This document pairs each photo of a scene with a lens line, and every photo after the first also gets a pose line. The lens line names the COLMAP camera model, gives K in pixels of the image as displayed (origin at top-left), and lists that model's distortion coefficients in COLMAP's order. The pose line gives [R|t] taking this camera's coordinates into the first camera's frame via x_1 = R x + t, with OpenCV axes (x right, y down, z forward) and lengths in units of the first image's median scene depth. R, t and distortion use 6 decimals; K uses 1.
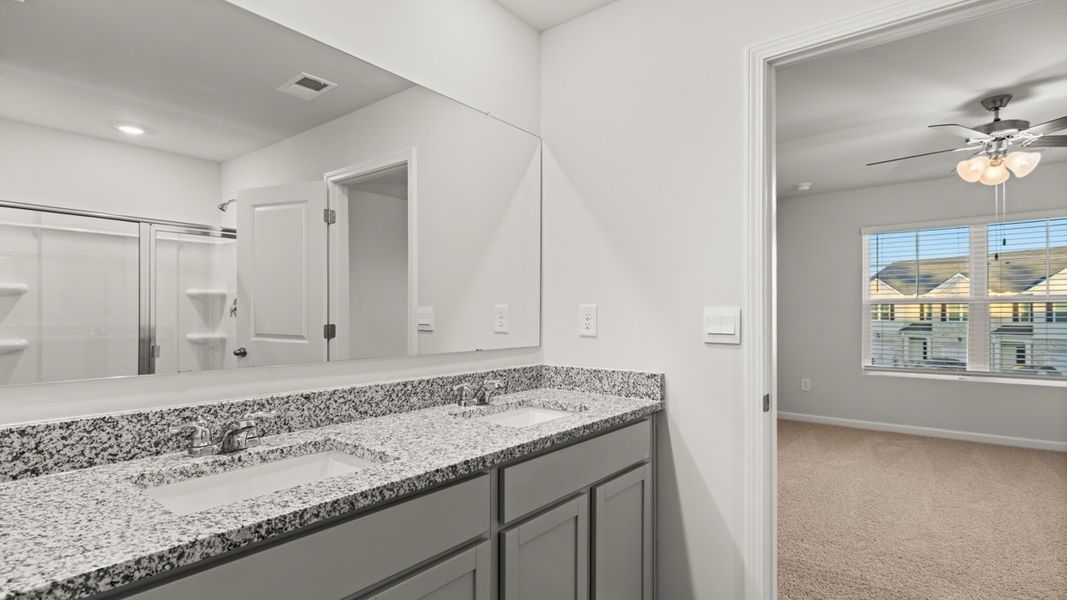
lens RADIAL K [[517.9, 0, 531.4], [0, 517.9, 308.8], [0, 0, 1]] dist [-0.000410, 0.000321]
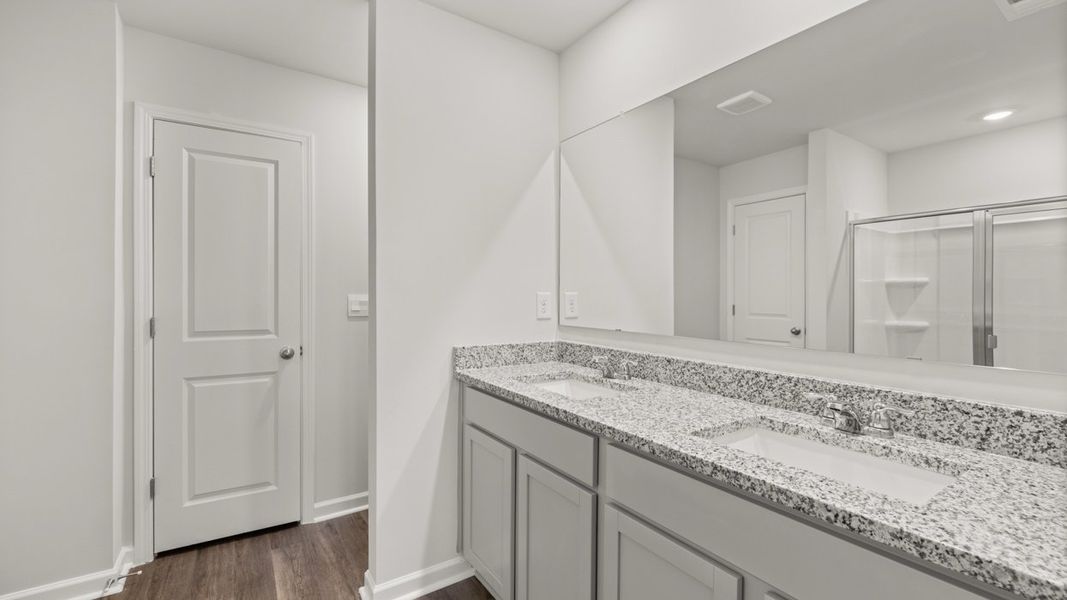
lens RADIAL K [[456.2, 0, 533.5], [0, 456.2, 300.0], [0, 0, 1]] dist [-0.002967, -0.000295]
pose [[-0.311103, 0.001211, -0.950375, 0.745341], [-0.000208, 0.999999, 0.001342, 0.011241], [0.950376, 0.000615, -0.311103, 0.968949]]
